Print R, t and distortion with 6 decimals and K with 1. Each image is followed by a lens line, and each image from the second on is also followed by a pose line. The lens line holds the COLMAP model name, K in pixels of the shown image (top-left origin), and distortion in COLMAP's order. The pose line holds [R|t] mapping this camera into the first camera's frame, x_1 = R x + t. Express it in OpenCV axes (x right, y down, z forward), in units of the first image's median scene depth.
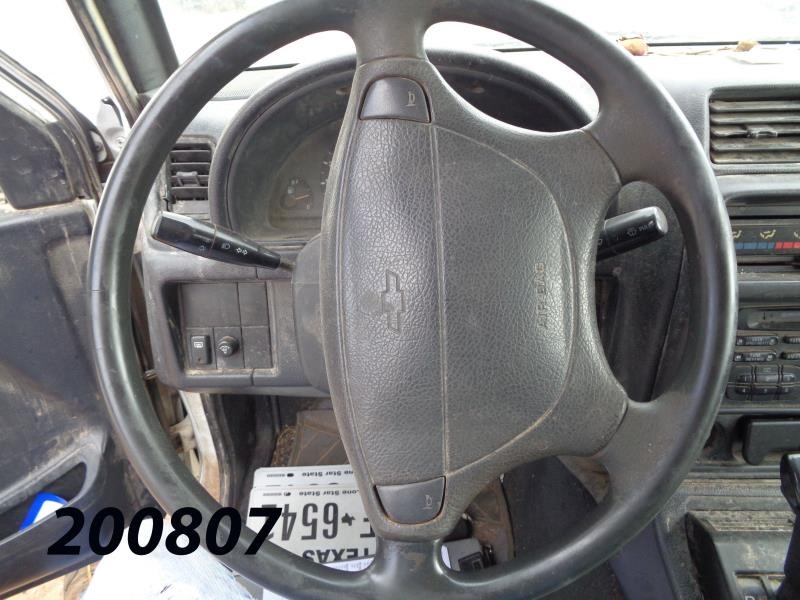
lens RADIAL K [[587.5, 0, 399.9], [0, 587.5, 304.3], [0, 0, 1]] dist [-0.001413, -0.002150]
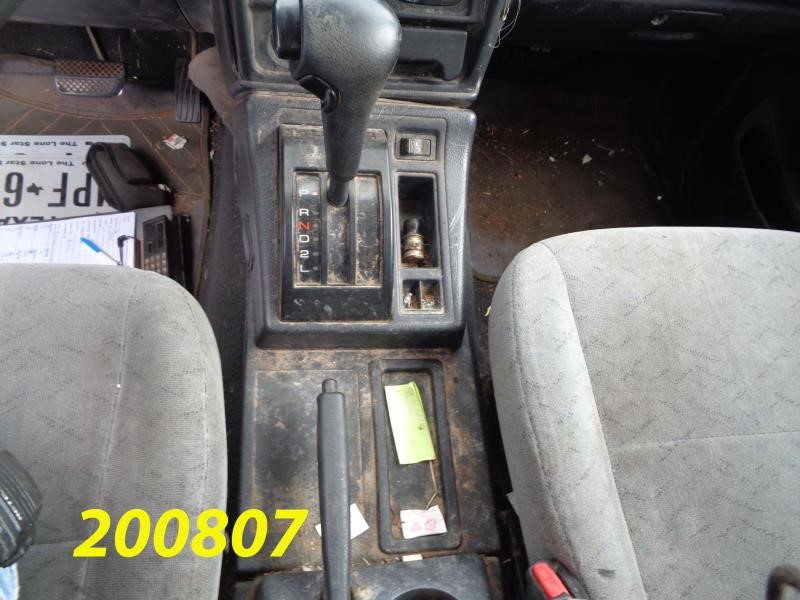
lens RADIAL K [[587.5, 0, 398.8], [0, 587.5, 297.1], [0, 0, 1]] dist [-0.001413, -0.002150]
pose [[0.975459, -0.008950, 0.220000, 0.464993], [-0.073617, 0.928415, 0.364178, 0.247901], [-0.207511, -0.371437, 0.904972, -0.046261]]
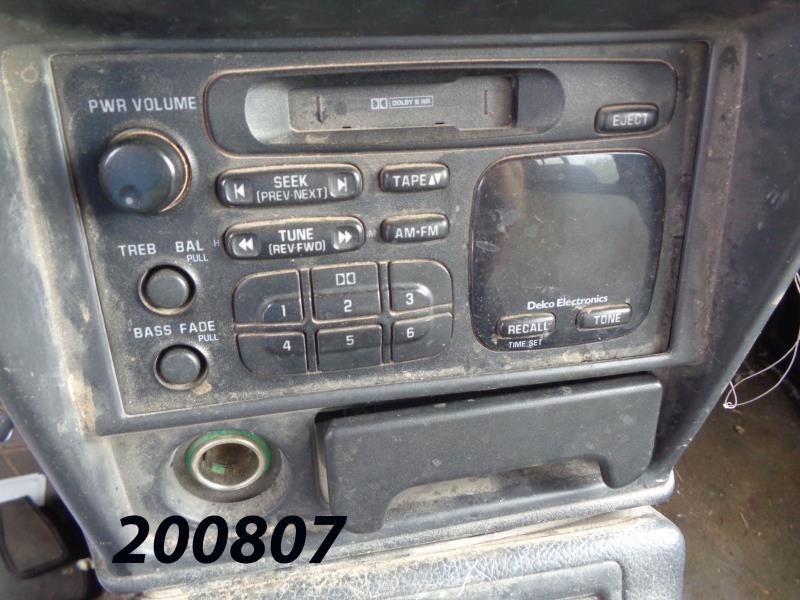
lens RADIAL K [[587.5, 0, 400.9], [0, 587.5, 303.4], [0, 0, 1]] dist [-0.001413, -0.002150]
pose [[0.975214, -0.082500, 0.205310, 0.549405], [0.062591, 0.992849, 0.101654, 0.087792], [-0.212229, -0.086284, 0.973403, 0.624160]]
